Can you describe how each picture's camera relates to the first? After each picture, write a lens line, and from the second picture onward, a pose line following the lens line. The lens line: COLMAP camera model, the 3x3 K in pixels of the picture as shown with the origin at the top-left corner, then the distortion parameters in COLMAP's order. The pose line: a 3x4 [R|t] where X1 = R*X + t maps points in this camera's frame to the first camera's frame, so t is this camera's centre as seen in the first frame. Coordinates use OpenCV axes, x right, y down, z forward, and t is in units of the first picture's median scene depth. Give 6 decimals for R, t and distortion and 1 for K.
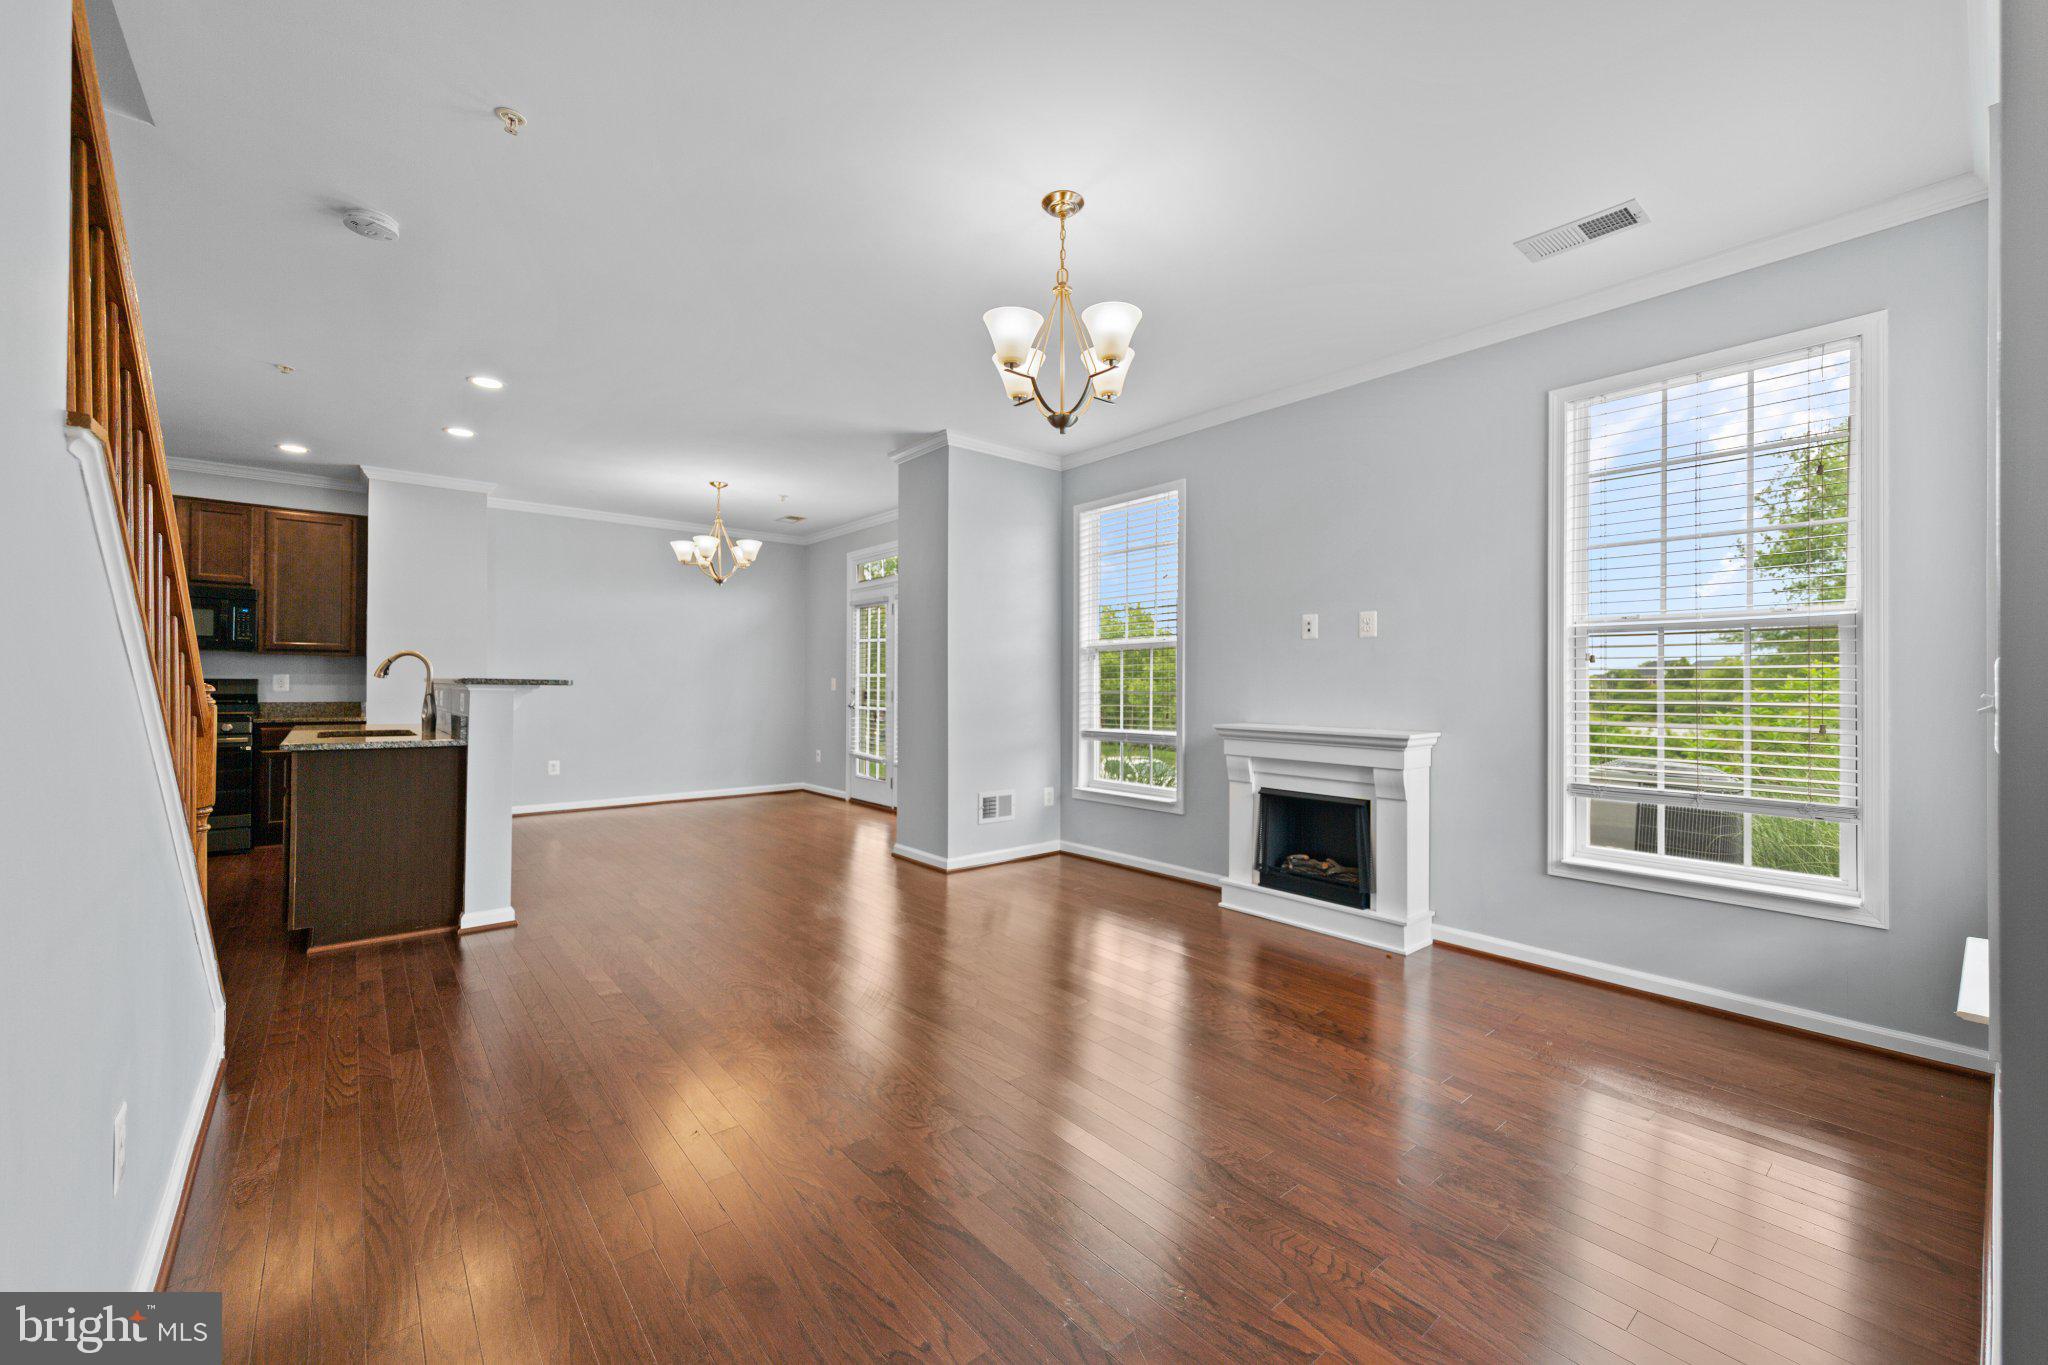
lens RADIAL K [[809.8, 0, 1031.1], [0, 809.8, 673.7], [0, 0, 1]] dist [0.001186, 0.000073]
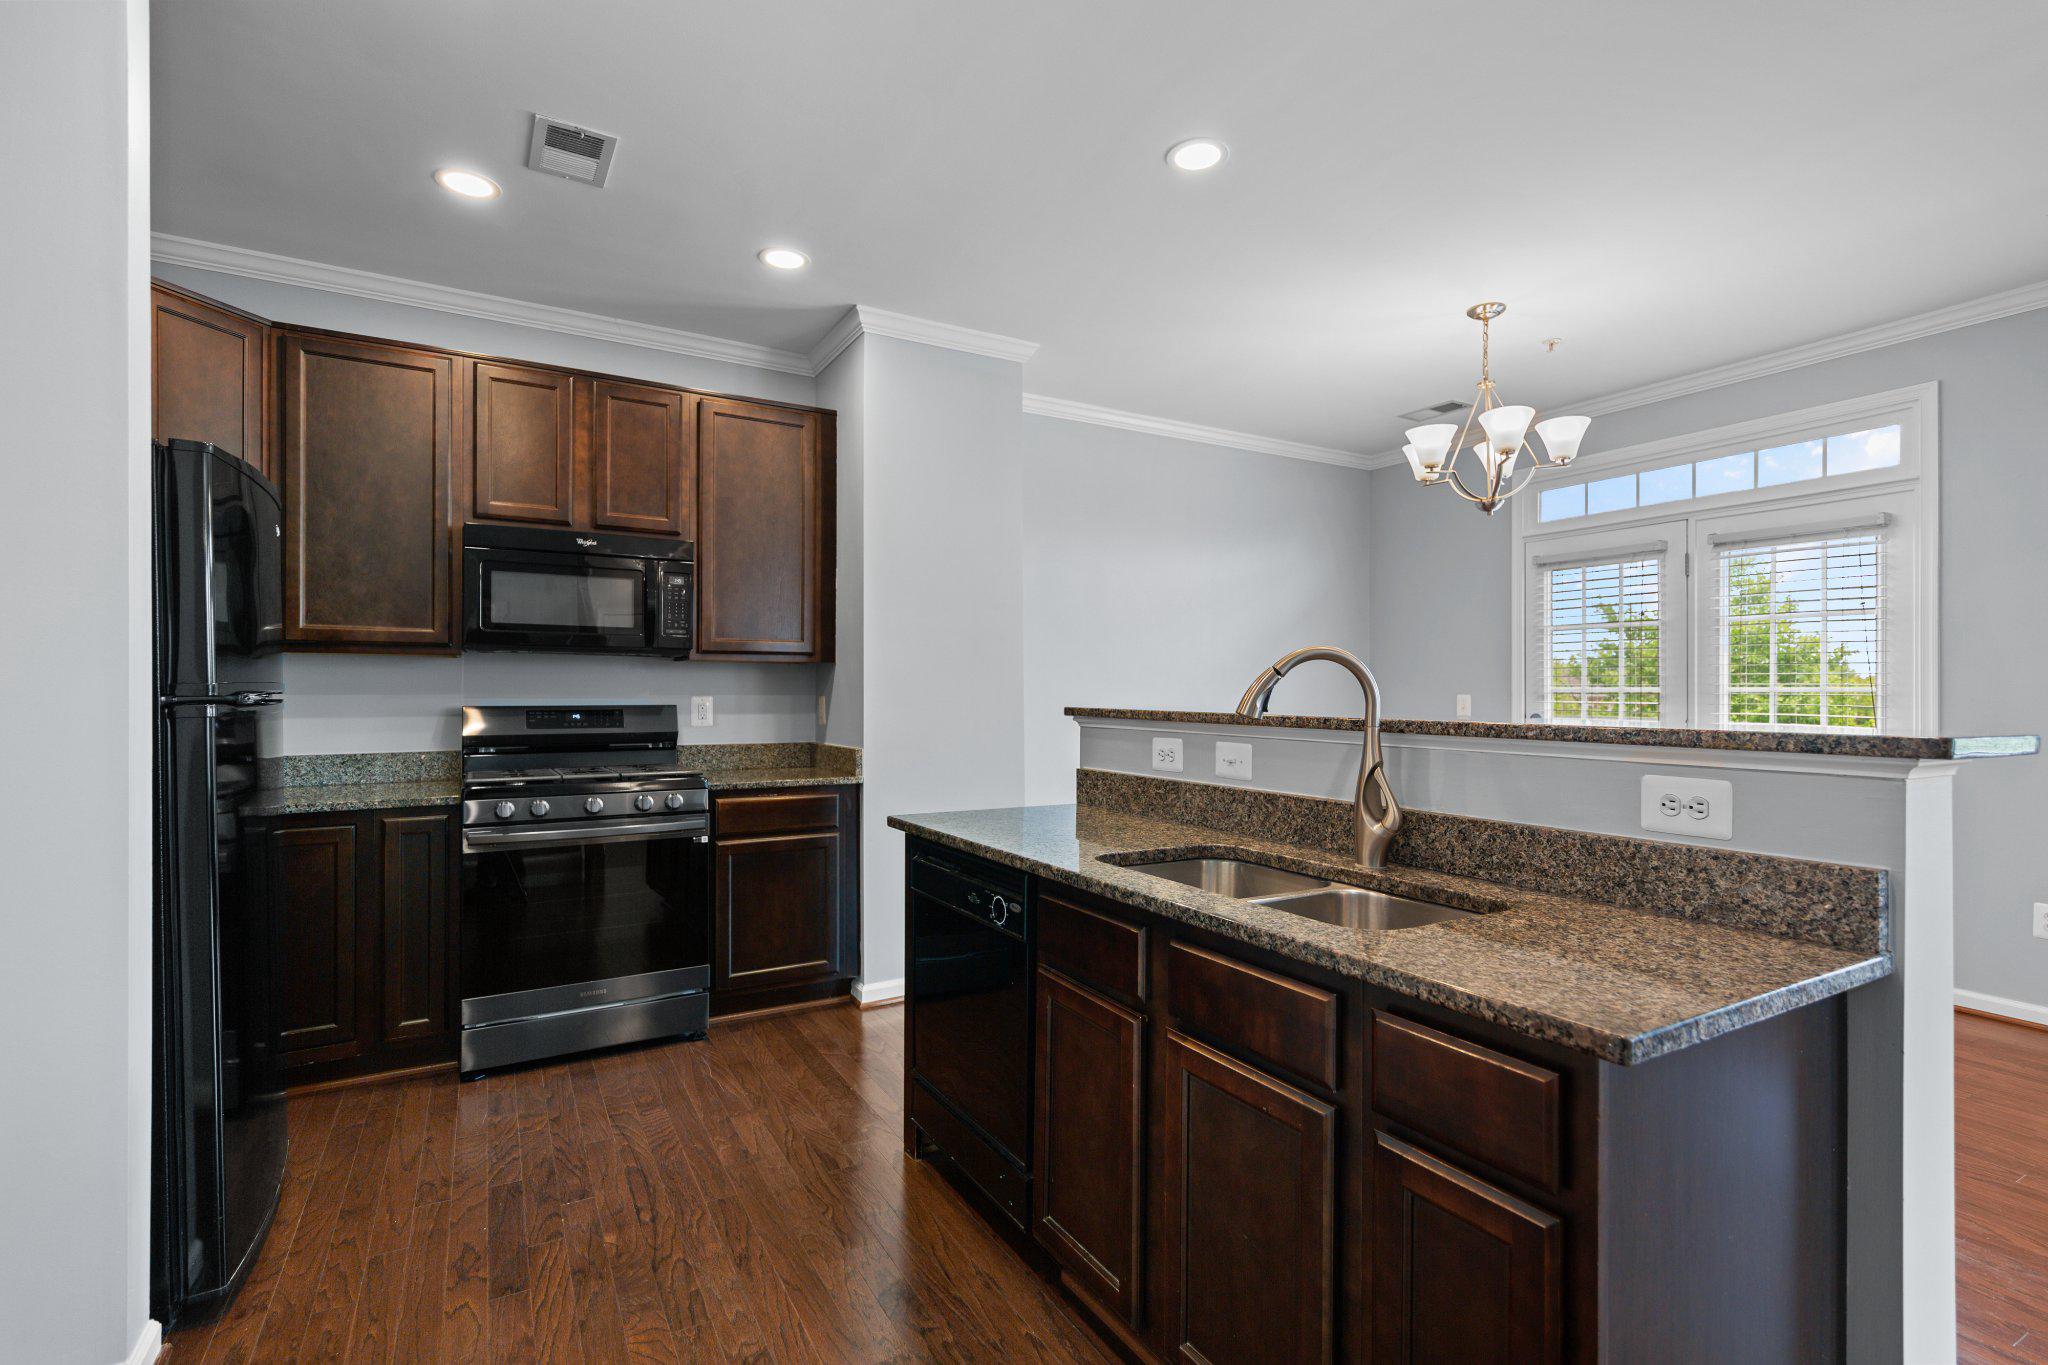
lens RADIAL K [[942.6, 0, 1024.0], [0, 942.6, 682.5], [0, 0, 1]] dist [0.003203, -0.000103]
pose [[0.983096, -0.005170, -0.183019, -0.601625], [0.005967, 0.999975, 0.003807, -0.010273], [0.182994, -0.004834, 0.983102, 0.404220]]
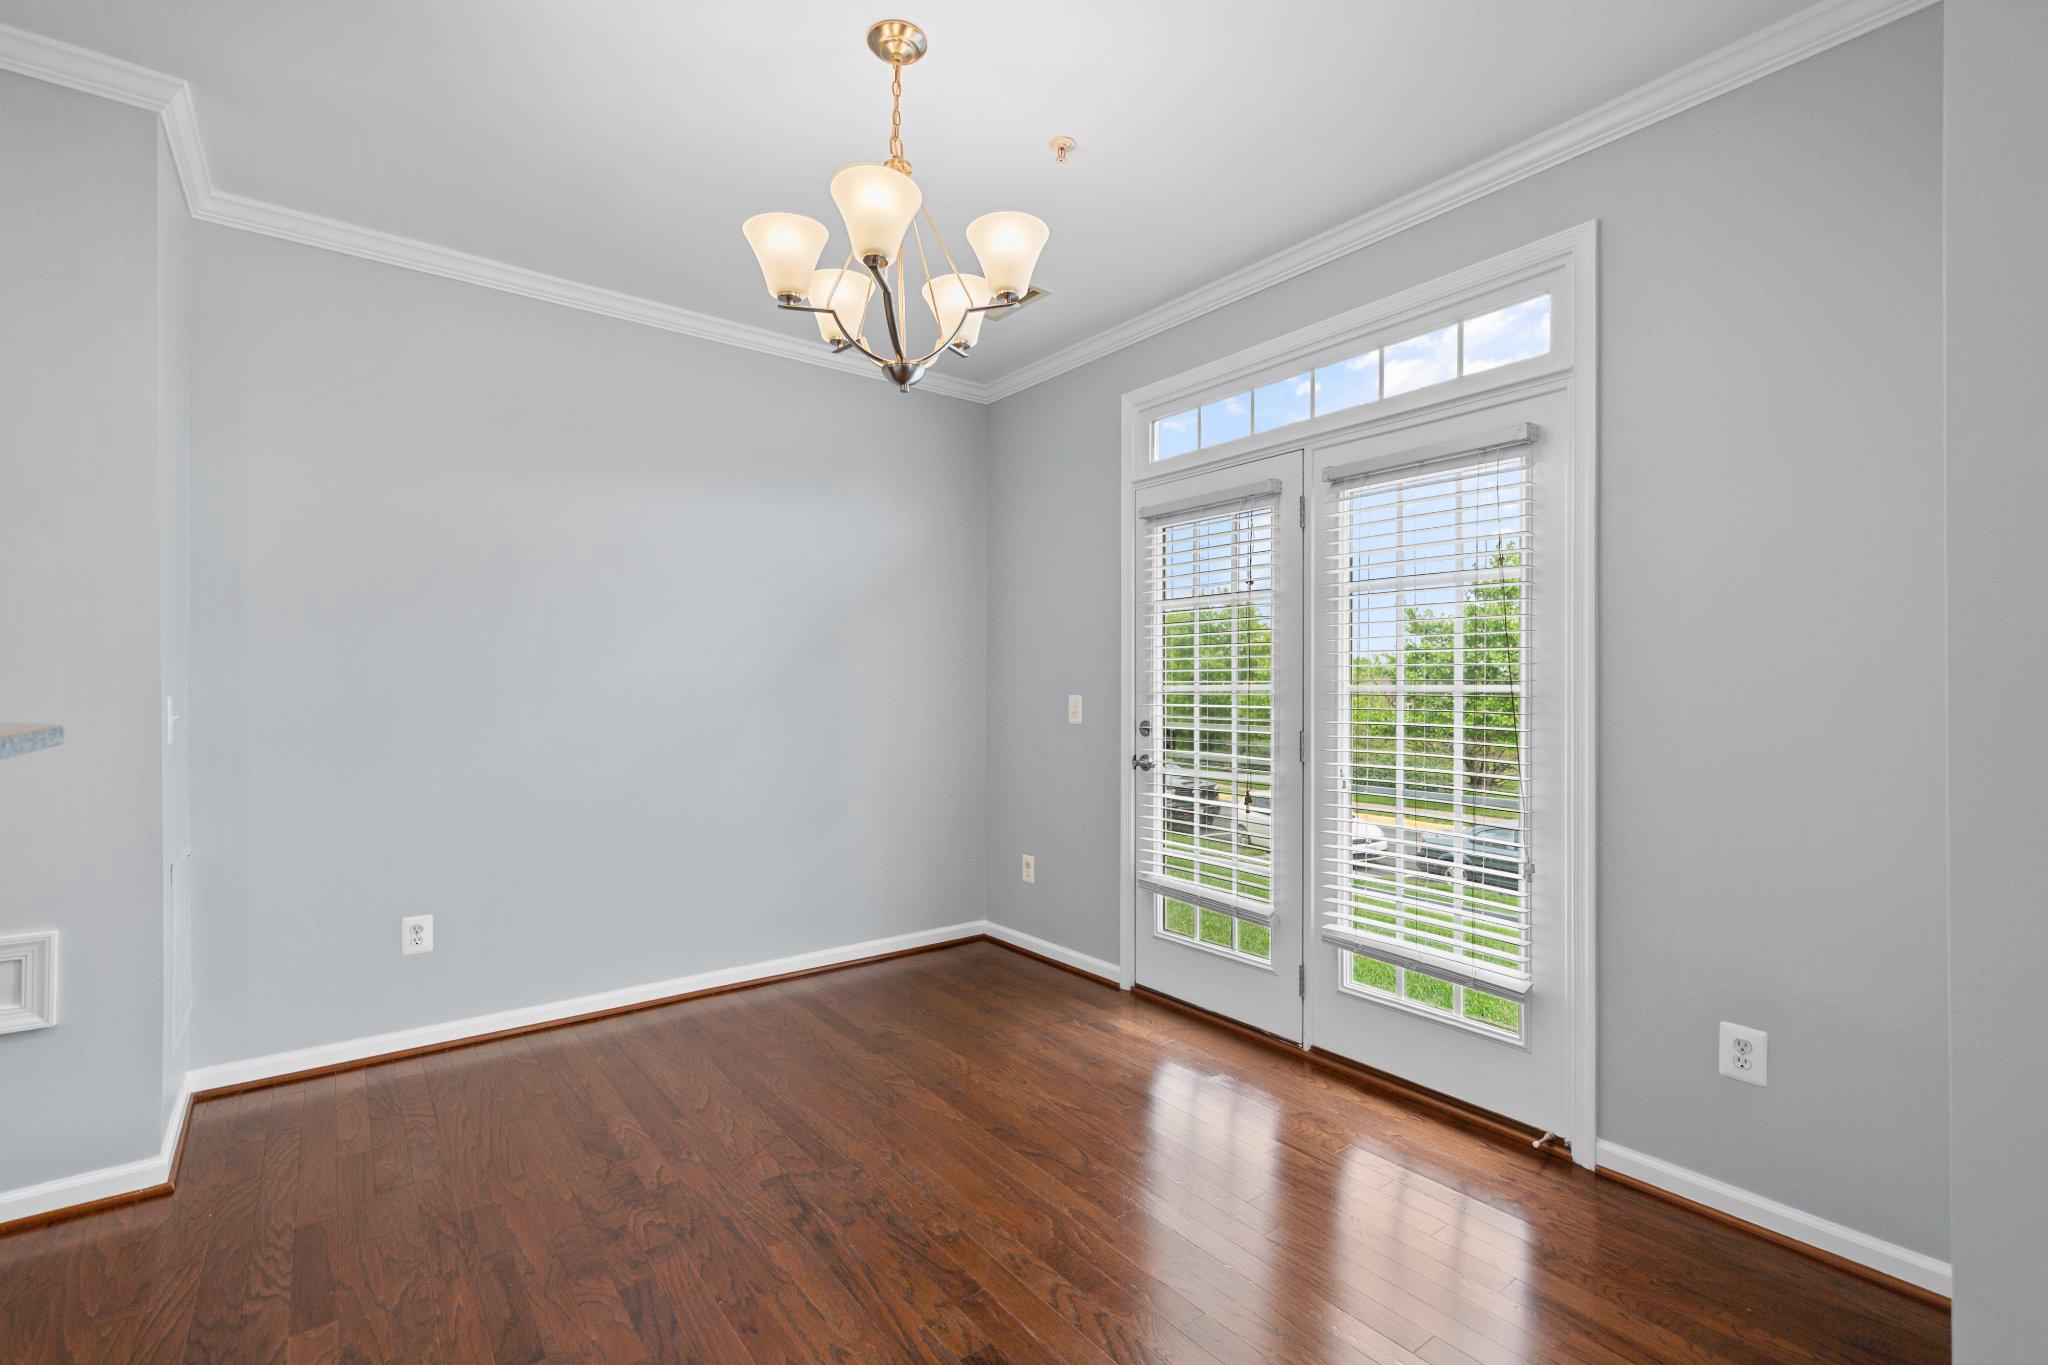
lens RADIAL K [[900.7, 0, 1023.6], [0, 900.7, 678.0], [0, 0, 1]] dist [0.002277, -0.000262]
pose [[0.998941, -0.003408, -0.045886, -0.349810], [0.003581, 0.999987, 0.003684, -0.006516], [0.045873, -0.003844, 0.998940, 0.729652]]
